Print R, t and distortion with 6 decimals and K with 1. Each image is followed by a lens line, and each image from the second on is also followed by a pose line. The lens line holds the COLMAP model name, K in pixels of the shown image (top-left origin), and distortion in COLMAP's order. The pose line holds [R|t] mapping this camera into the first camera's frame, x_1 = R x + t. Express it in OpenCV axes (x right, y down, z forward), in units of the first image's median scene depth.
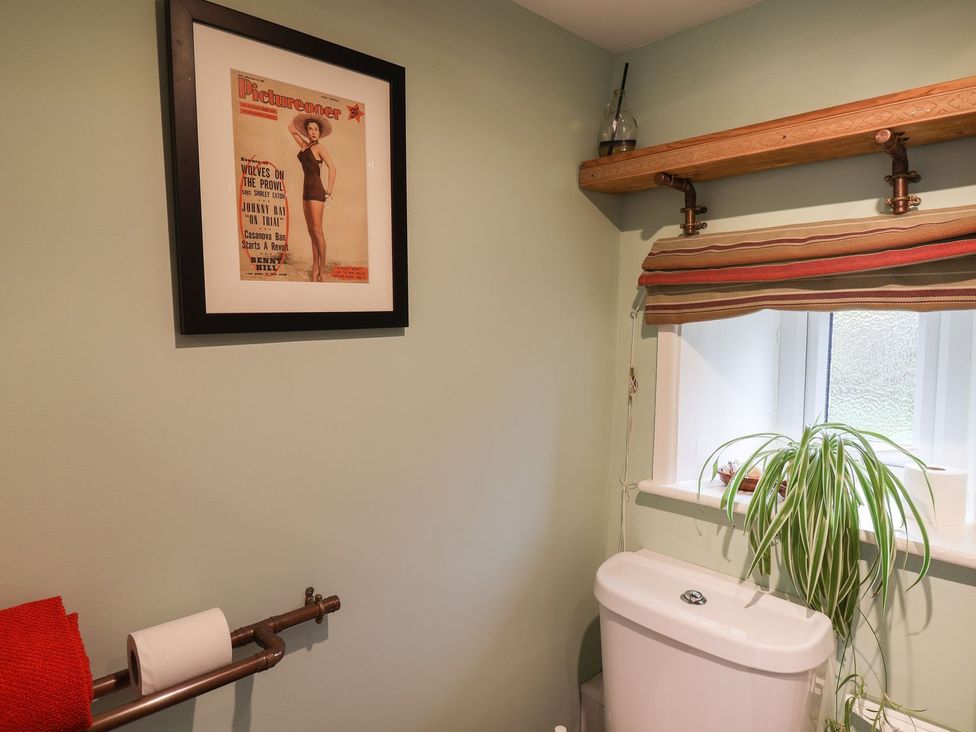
lens RADIAL K [[602.7, 0, 491.6], [0, 602.7, 363.4], [0, 0, 1]] dist [0.003670, -0.010416]
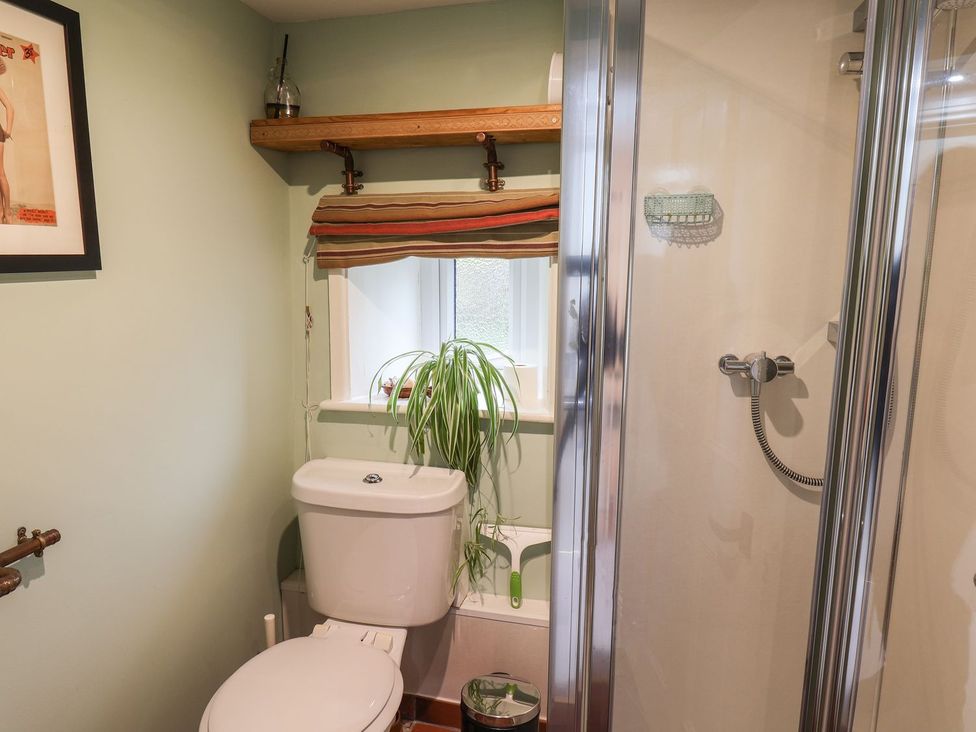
lens RADIAL K [[602.7, 0, 491.6], [0, 602.7, 363.4], [0, 0, 1]] dist [0.003670, -0.010416]
pose [[0.840498, -0.084973, 0.535110, -0.153893], [0.038978, 0.994549, 0.096708, 0.027903], [-0.540410, -0.060426, 0.839229, -0.269086]]
